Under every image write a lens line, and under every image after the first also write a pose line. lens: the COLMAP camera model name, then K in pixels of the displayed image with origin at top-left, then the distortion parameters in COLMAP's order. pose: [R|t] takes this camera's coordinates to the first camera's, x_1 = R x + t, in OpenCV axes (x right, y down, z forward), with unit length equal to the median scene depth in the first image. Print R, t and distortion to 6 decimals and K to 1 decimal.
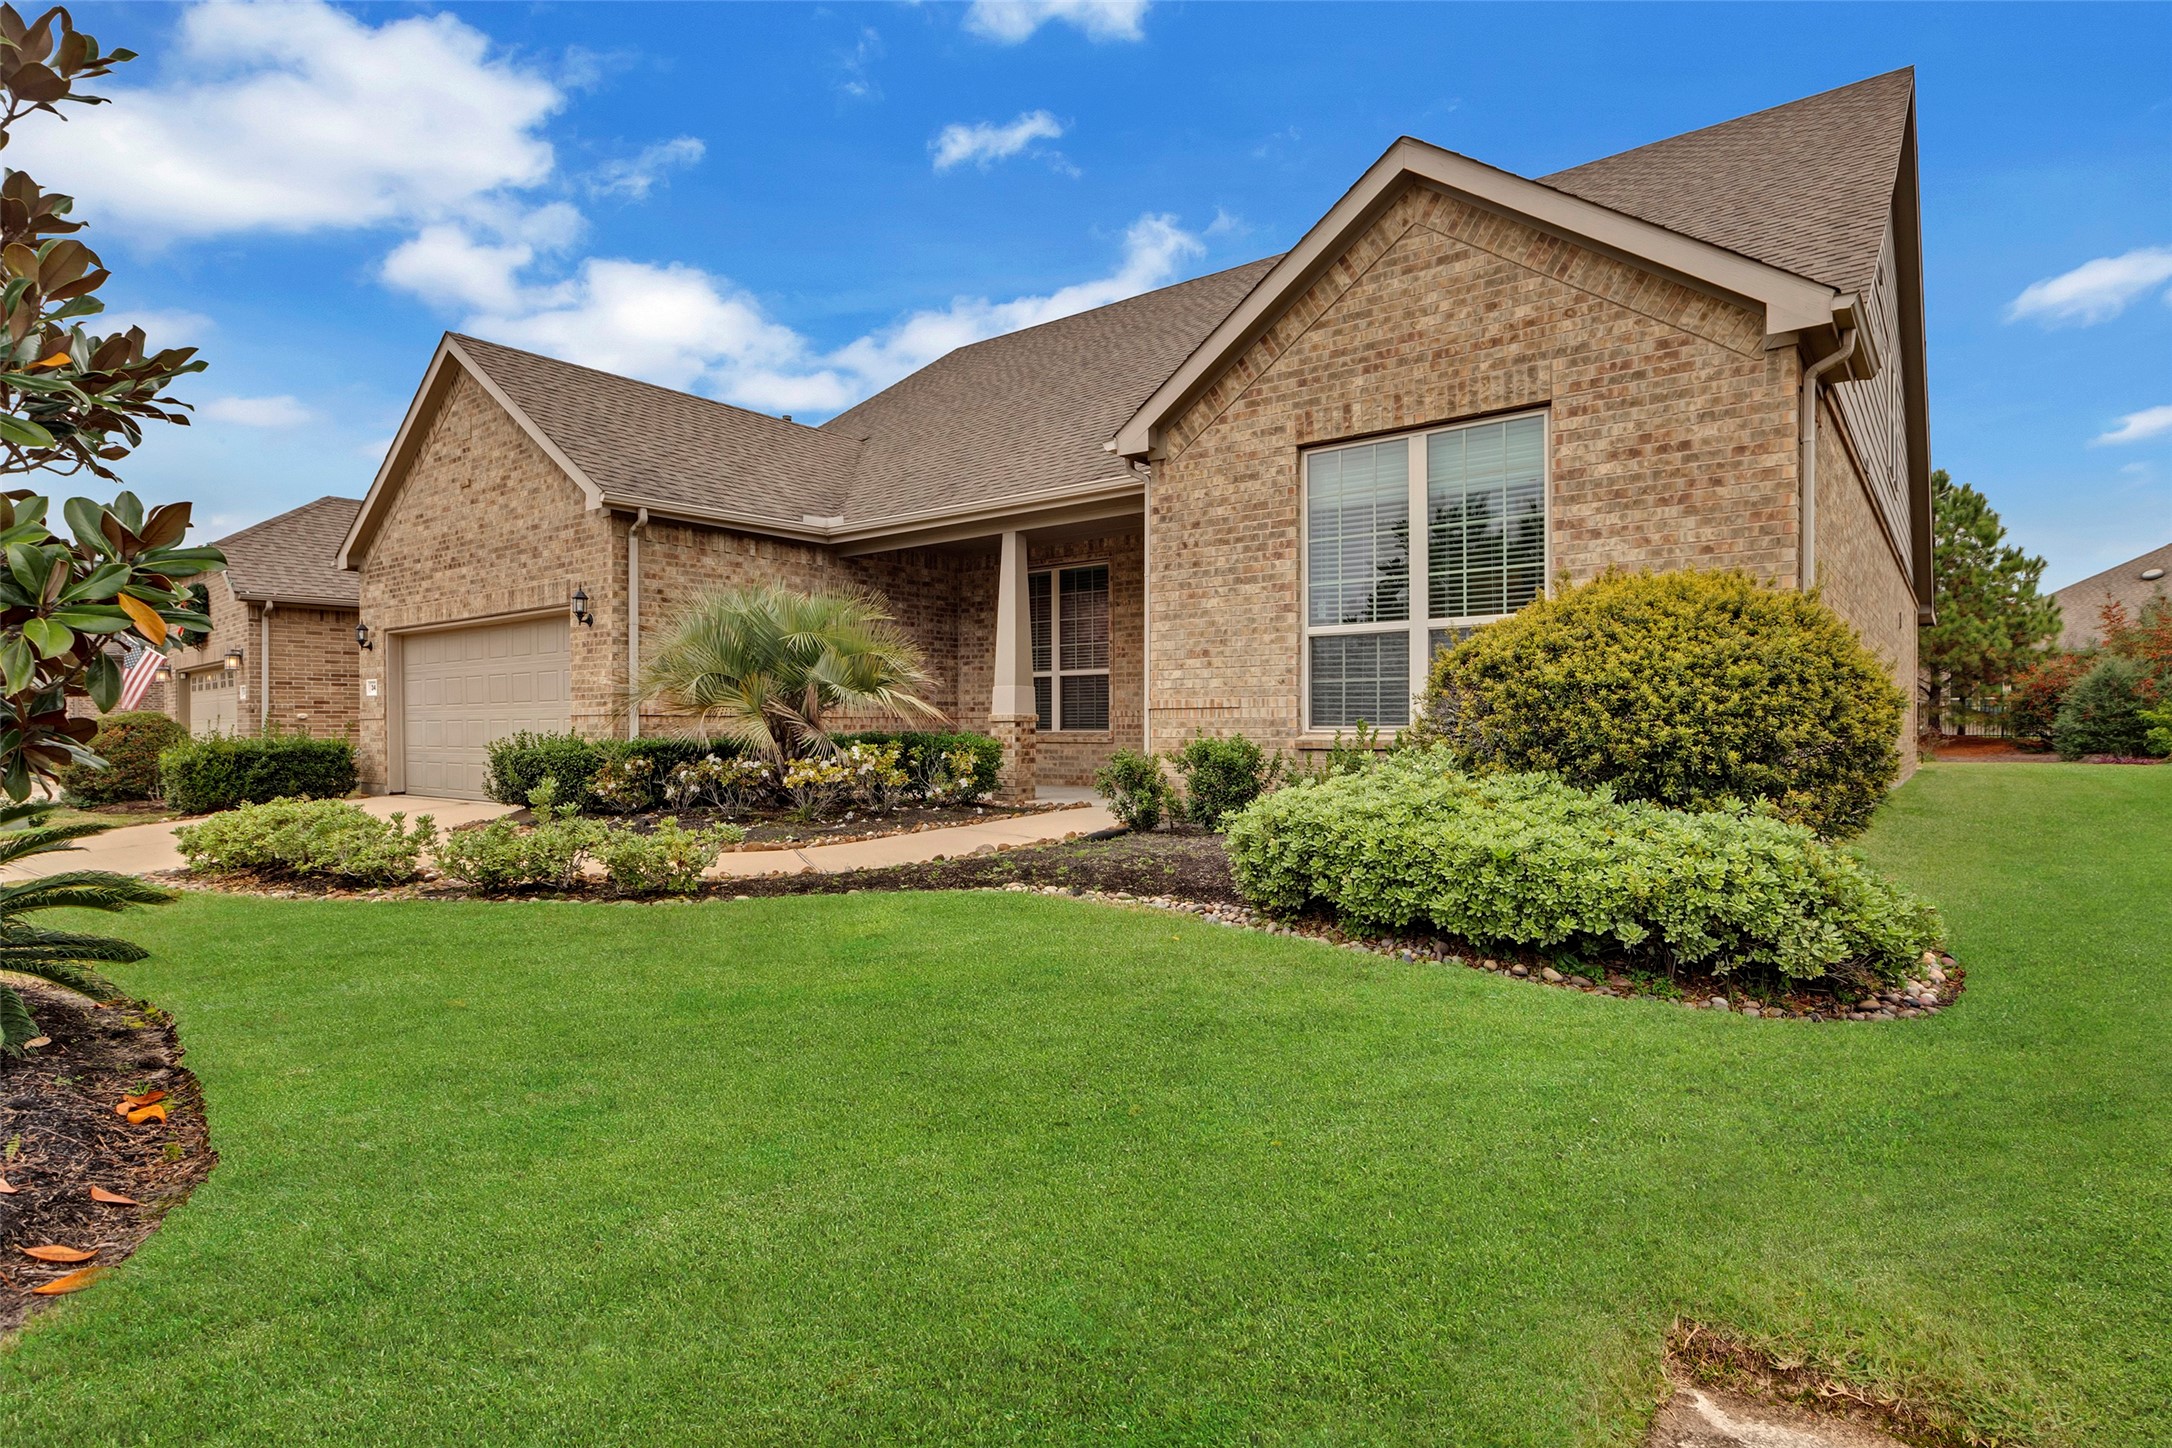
lens RADIAL K [[1112.7, 0, 1077.9], [0, 1112.7, 733.9], [0, 0, 1]] dist [-0.009634, 0.002759]
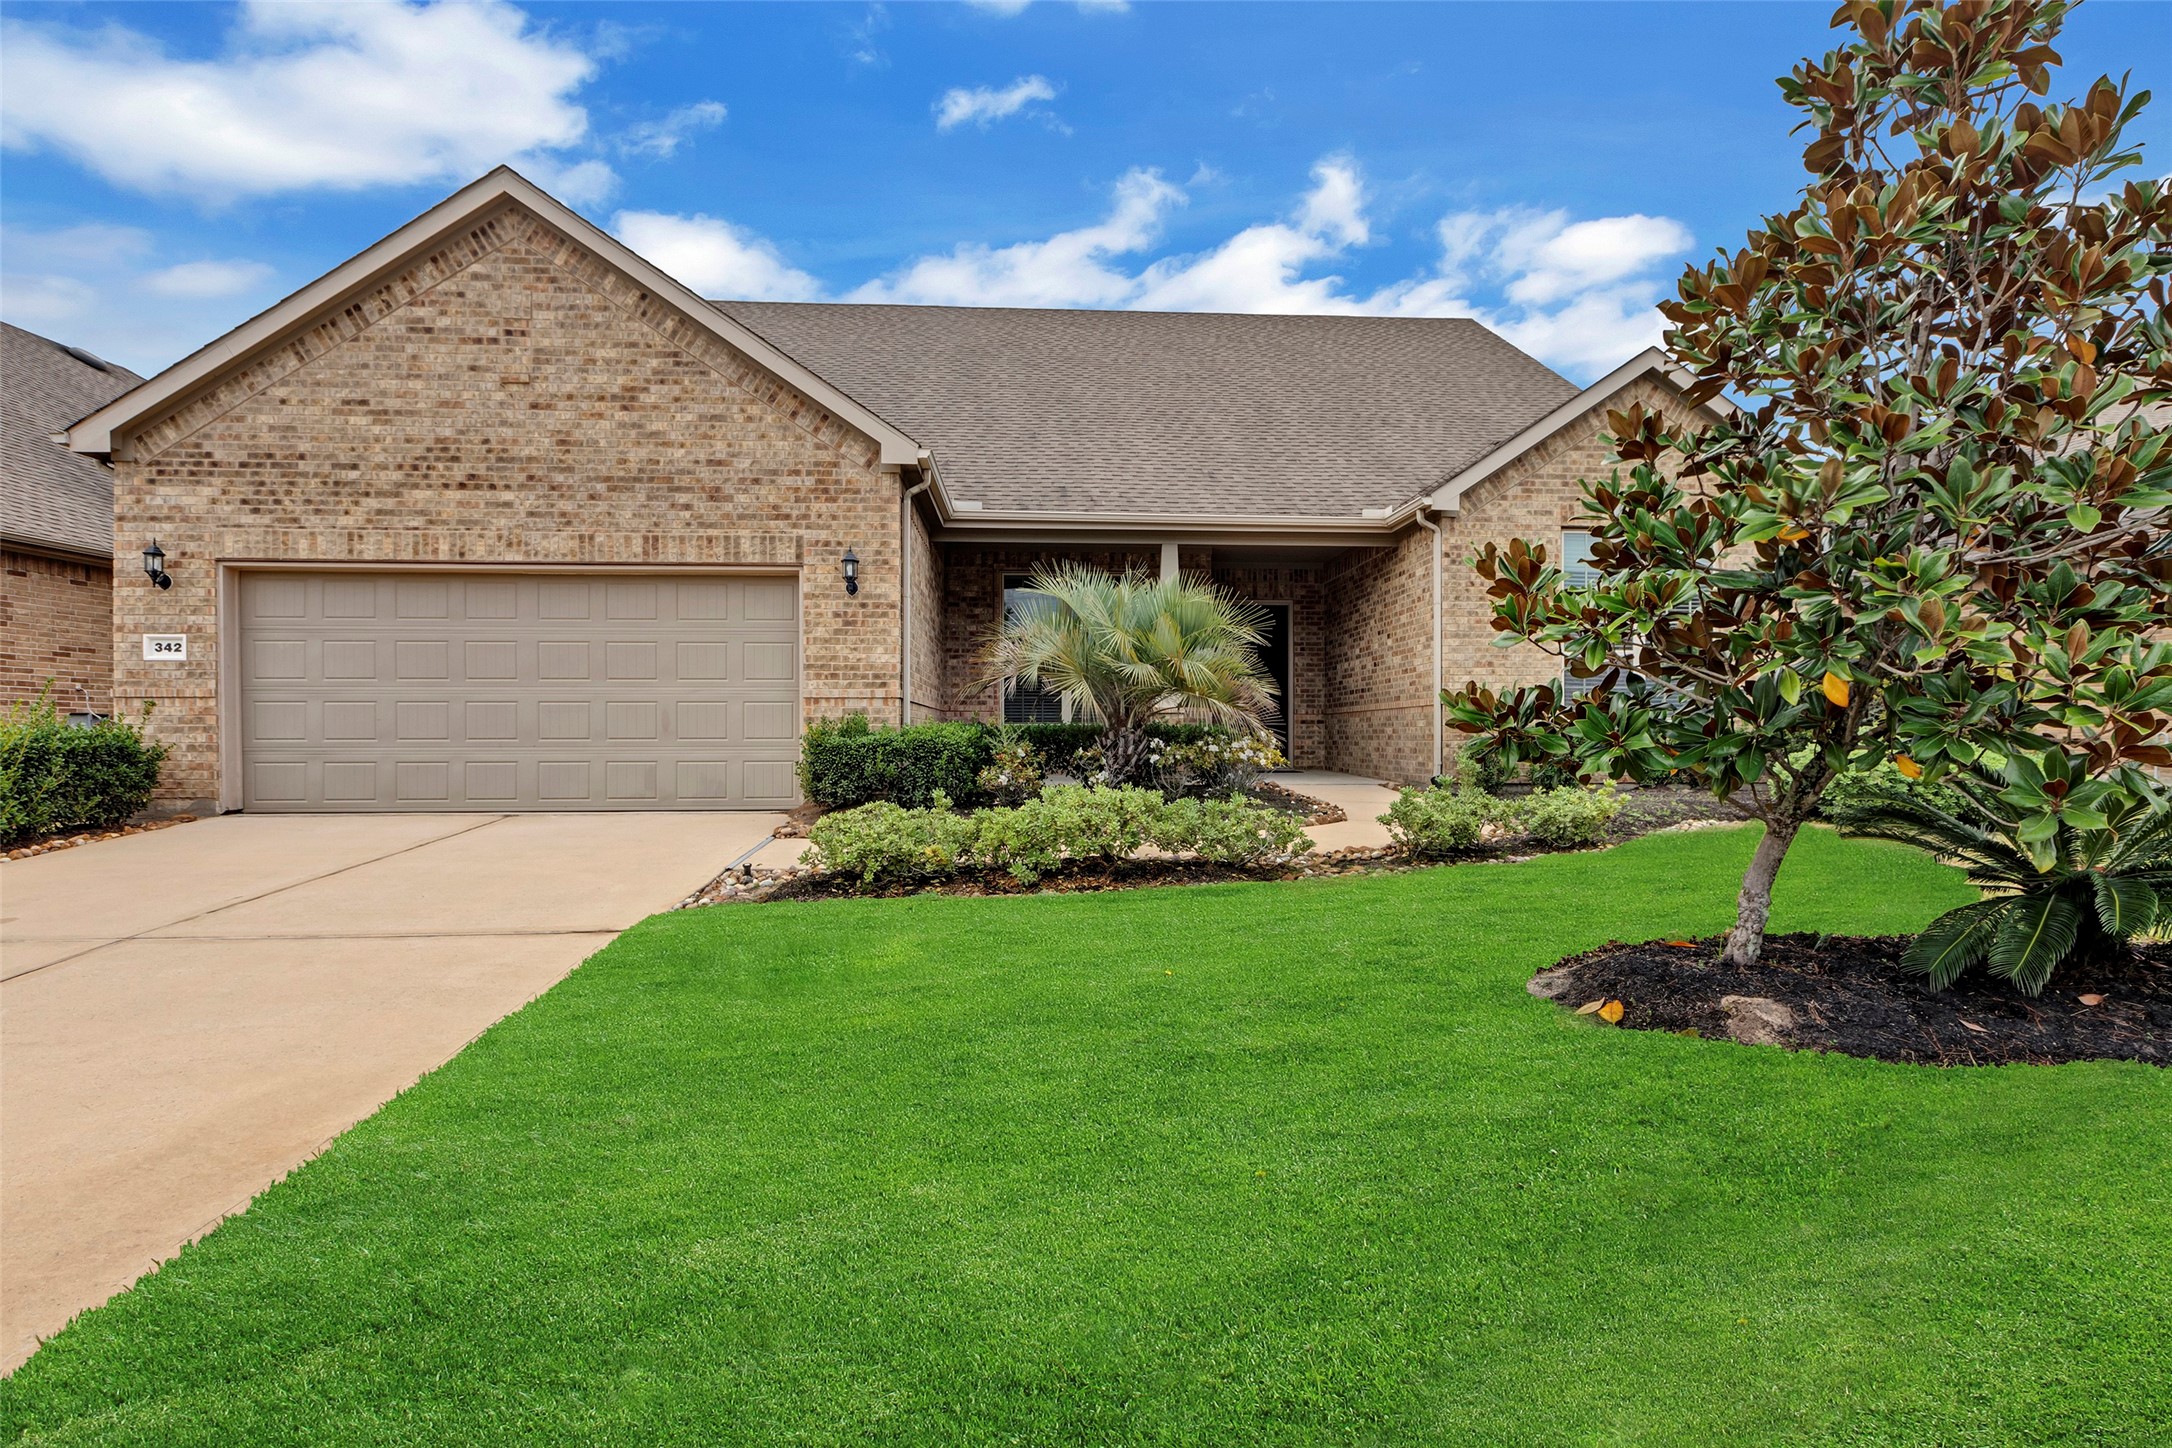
lens RADIAL K [[1112.7, 0, 1054.4], [0, 1112.7, 743.3], [0, 0, 1]] dist [-0.009634, 0.002759]
pose [[0.749328, 0.001329, 0.662198, -1.209479], [-0.000418, 0.999999, -0.001534, 0.027621], [-0.662199, 0.000873, 0.749328, 0.330541]]
